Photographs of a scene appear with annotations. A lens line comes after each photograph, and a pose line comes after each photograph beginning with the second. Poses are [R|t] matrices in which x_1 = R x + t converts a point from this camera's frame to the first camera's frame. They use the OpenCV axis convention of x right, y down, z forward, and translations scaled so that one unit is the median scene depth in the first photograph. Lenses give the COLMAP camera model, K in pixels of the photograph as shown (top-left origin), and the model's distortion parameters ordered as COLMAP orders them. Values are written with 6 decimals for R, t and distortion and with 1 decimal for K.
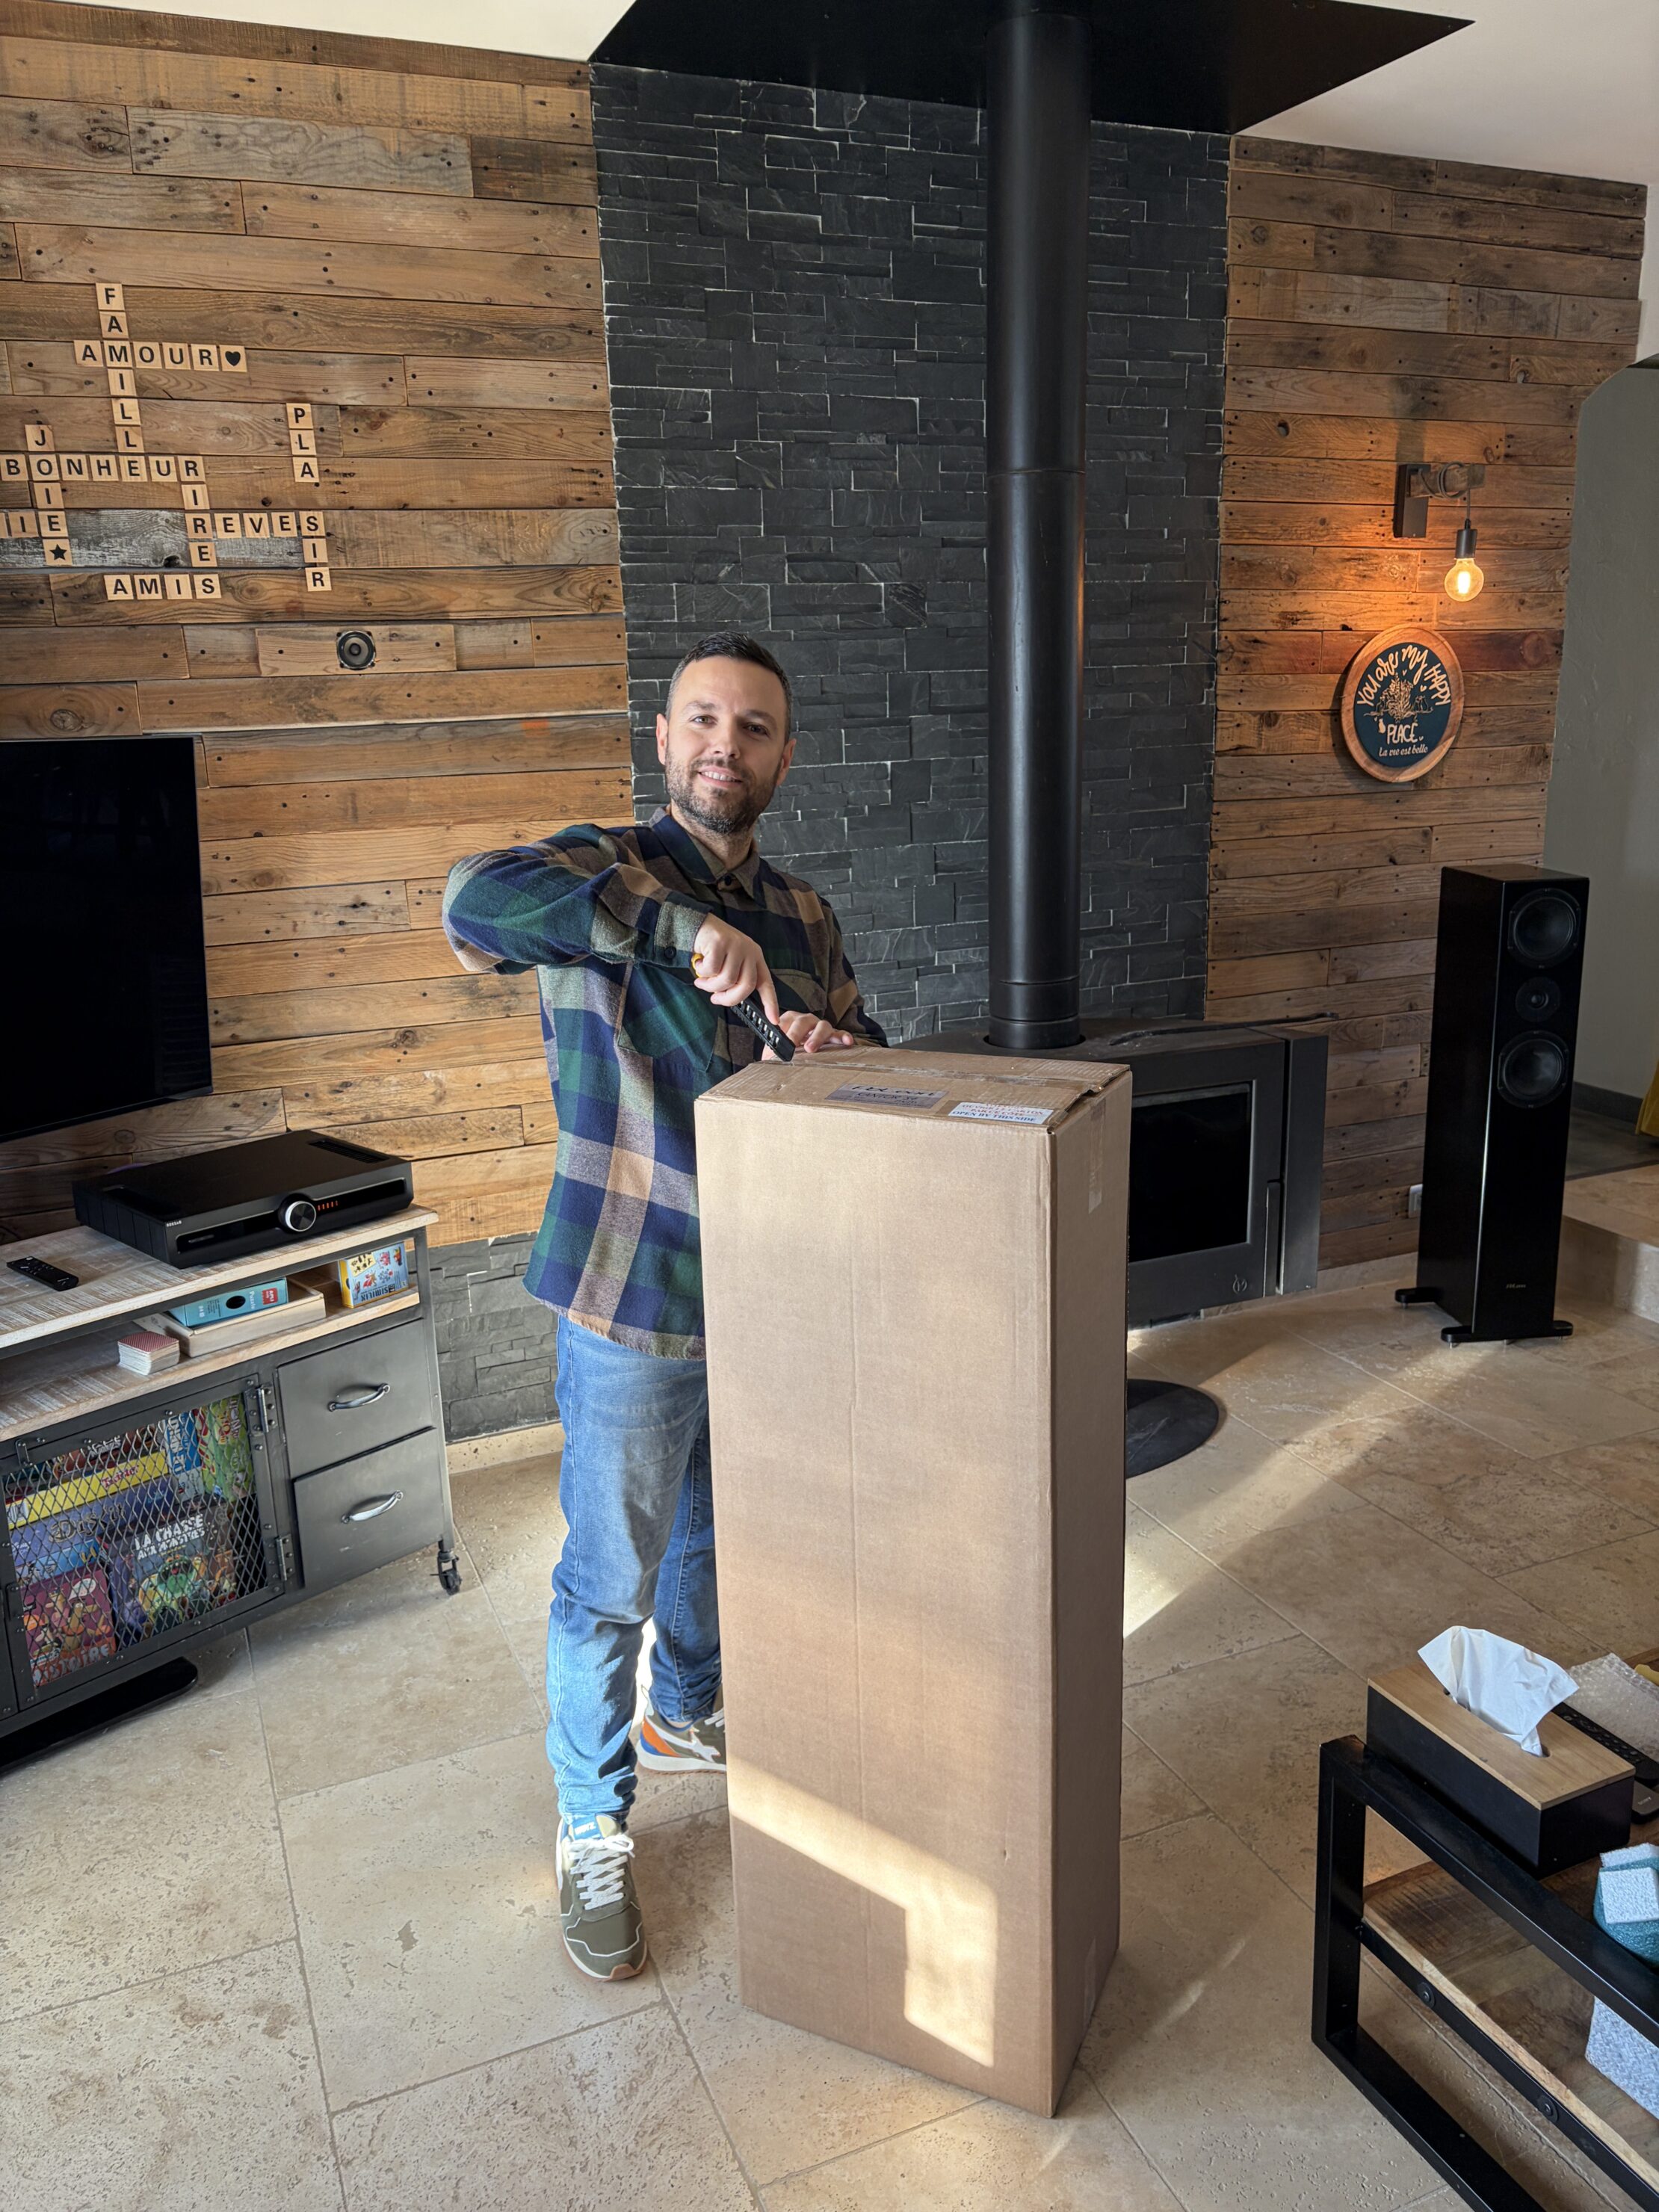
lens RADIAL K [[1687.5, 0, 835.9], [0, 1687.5, 1092.0], [0, 0, 1]] dist [0.032711, -0.036634]
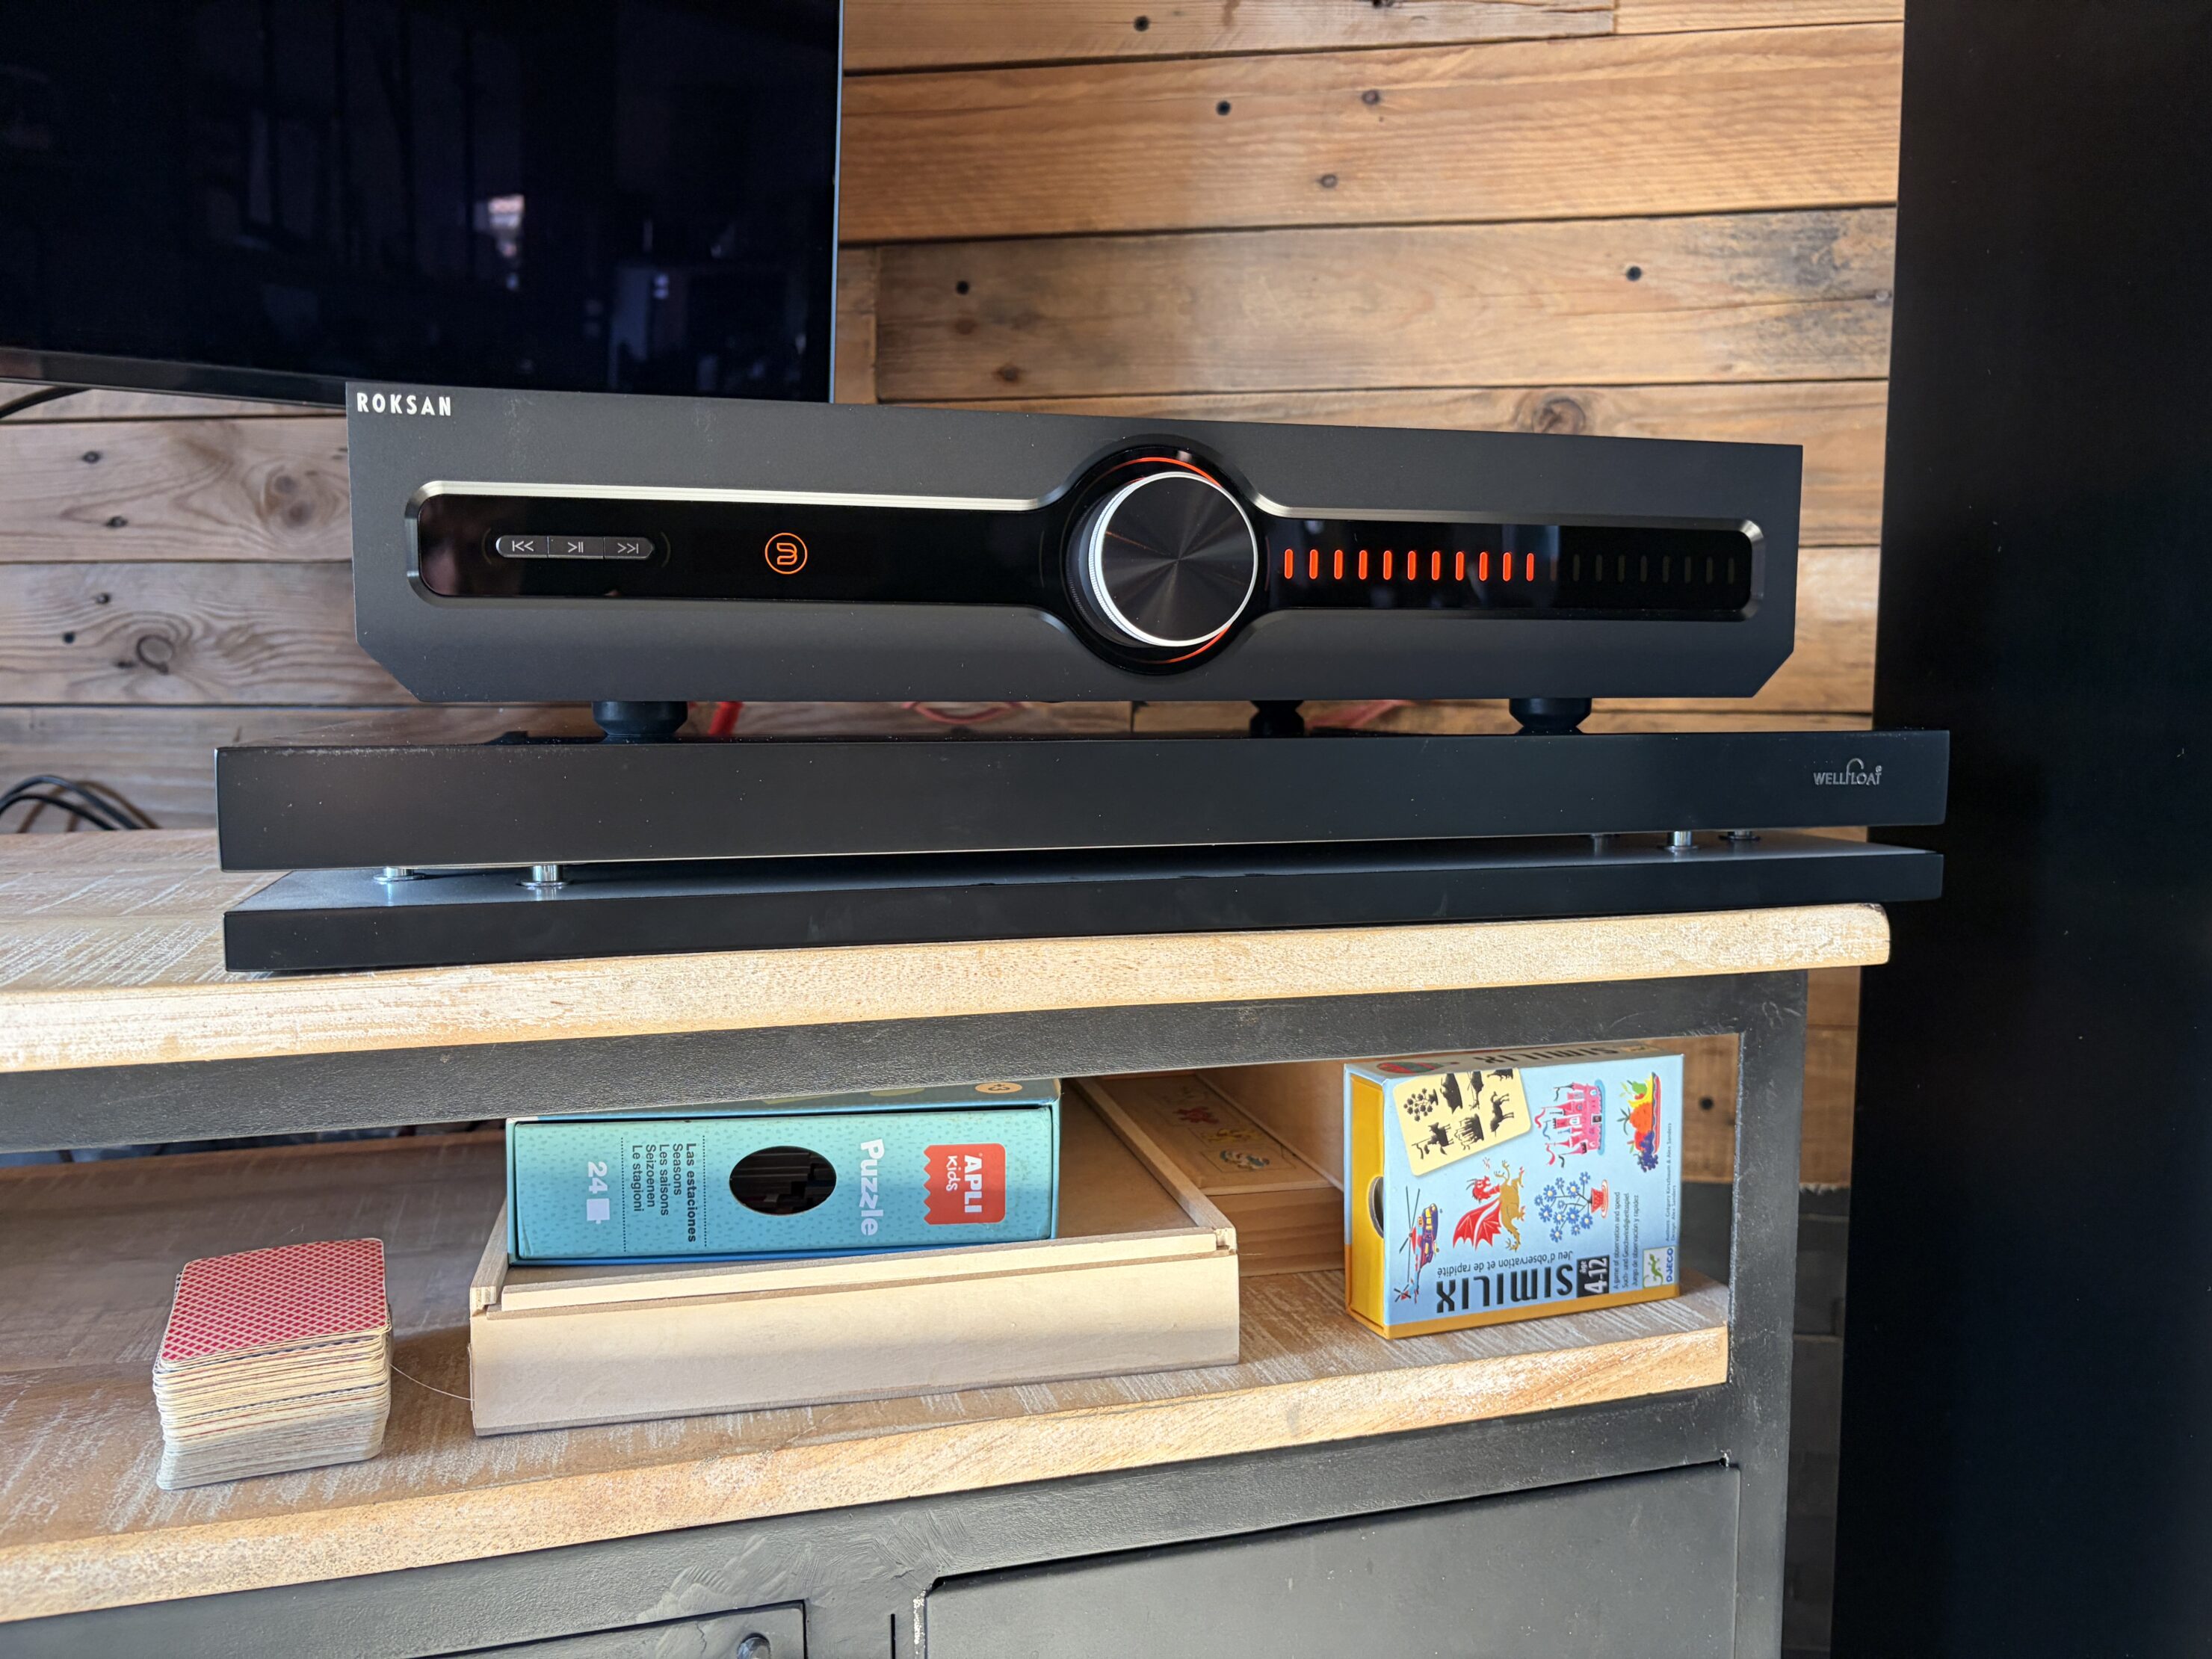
lens RADIAL K [[1687.5, 0, 1105.8], [0, 1687.5, 830.4], [0, 0, 1]] dist [0.032711, -0.036634]
pose [[0.855694, 0.080676, -0.511154, -0.146175], [-0.148453, 0.984525, -0.093128, 0.065877], [0.495731, 0.155572, 0.854429, 0.639215]]
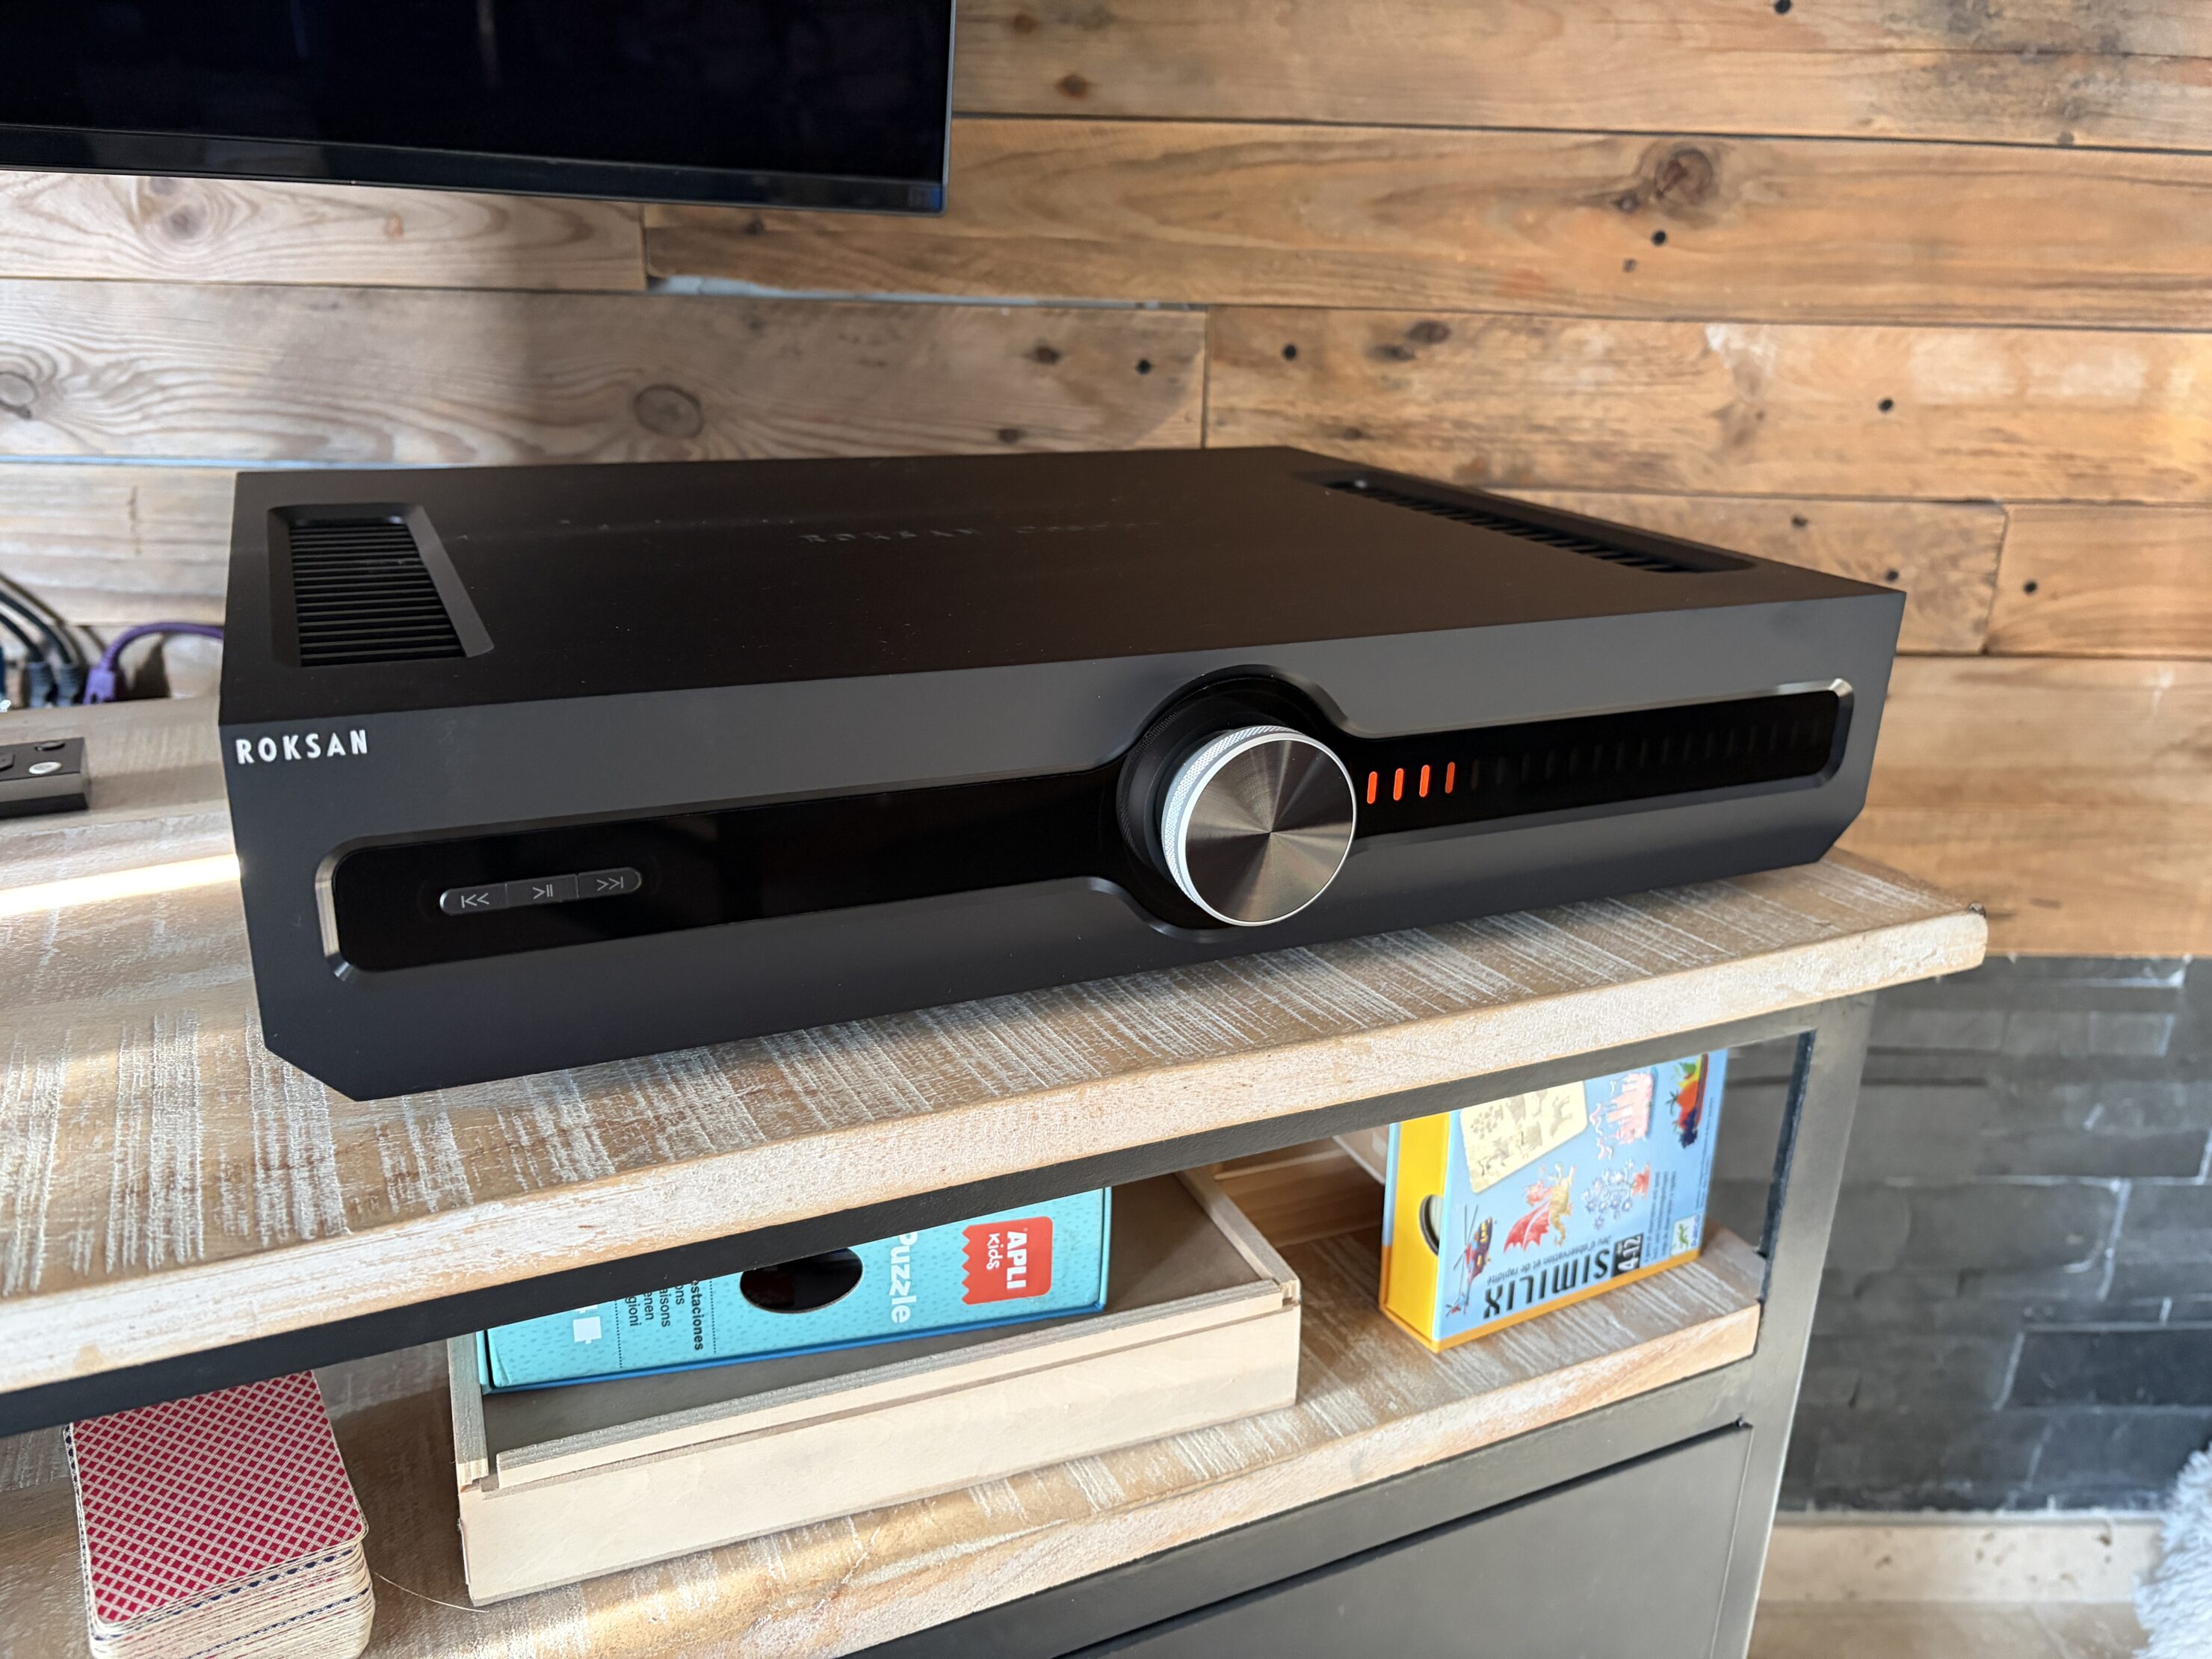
lens RADIAL K [[1687.5, 0, 1090.5], [0, 1687.5, 829.9], [0, 0, 1]] dist [0.032711, -0.036634]
pose [[0.926829, 0.174910, -0.332257, -0.205323], [-0.139774, 0.981998, 0.127056, 0.041877], [0.348499, -0.071318, 0.934592, 0.627198]]
